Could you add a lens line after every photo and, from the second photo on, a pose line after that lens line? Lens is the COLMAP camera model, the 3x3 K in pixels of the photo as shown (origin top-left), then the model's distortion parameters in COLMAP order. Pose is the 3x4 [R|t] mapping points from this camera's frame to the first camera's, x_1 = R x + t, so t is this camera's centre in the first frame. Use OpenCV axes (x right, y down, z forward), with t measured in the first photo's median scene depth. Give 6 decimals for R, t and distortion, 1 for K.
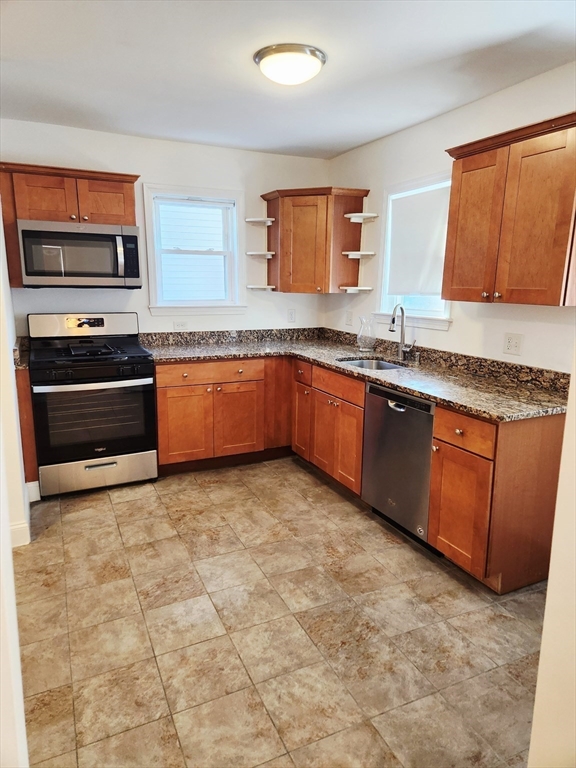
lens RADIAL K [[508.6, 0, 288.0], [0, 508.6, 384.0], [0, 0, 1]] dist [0.064760, -0.002807]
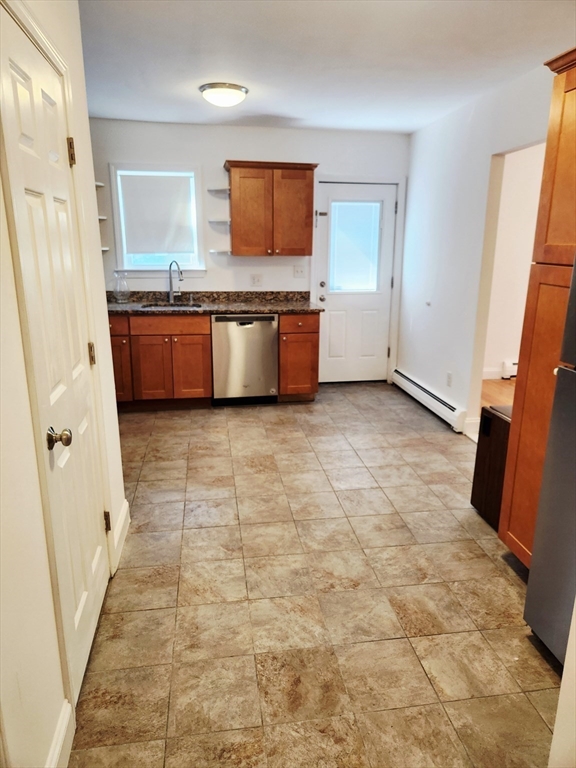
lens RADIAL K [[508.6, 0, 288.0], [0, 508.6, 384.0], [0, 0, 1]] dist [0.064760, -0.002807]
pose [[0.275474, -0.256610, 0.926426, -1.300908], [0.192753, 0.958886, 0.208286, -0.083372], [-0.941786, 0.121194, 0.313611, 0.409120]]
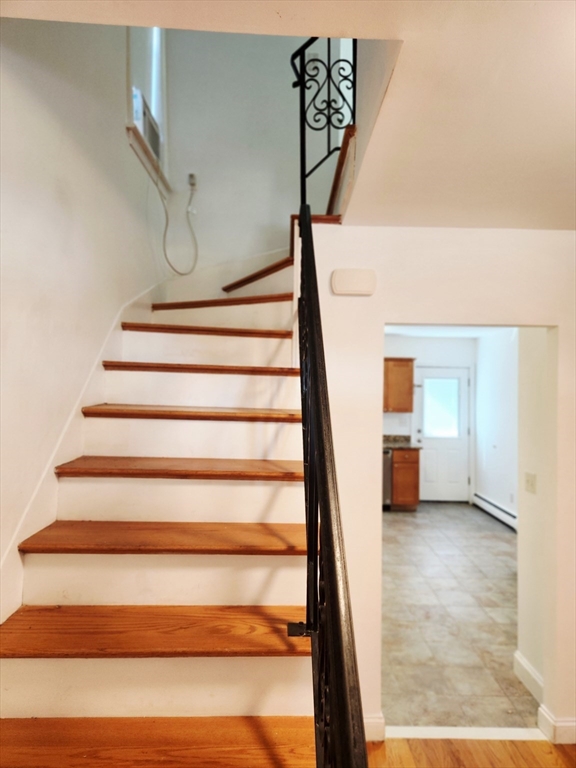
lens RADIAL K [[508.6, 0, 288.0], [0, 508.6, 384.0], [0, 0, 1]] dist [0.064760, -0.002807]
pose [[0.417289, 0.004392, 0.908763, -2.266757], [0.170598, 0.981832, -0.083081, -0.162503], [-0.892617, 0.189702, 0.408959, 0.284861]]
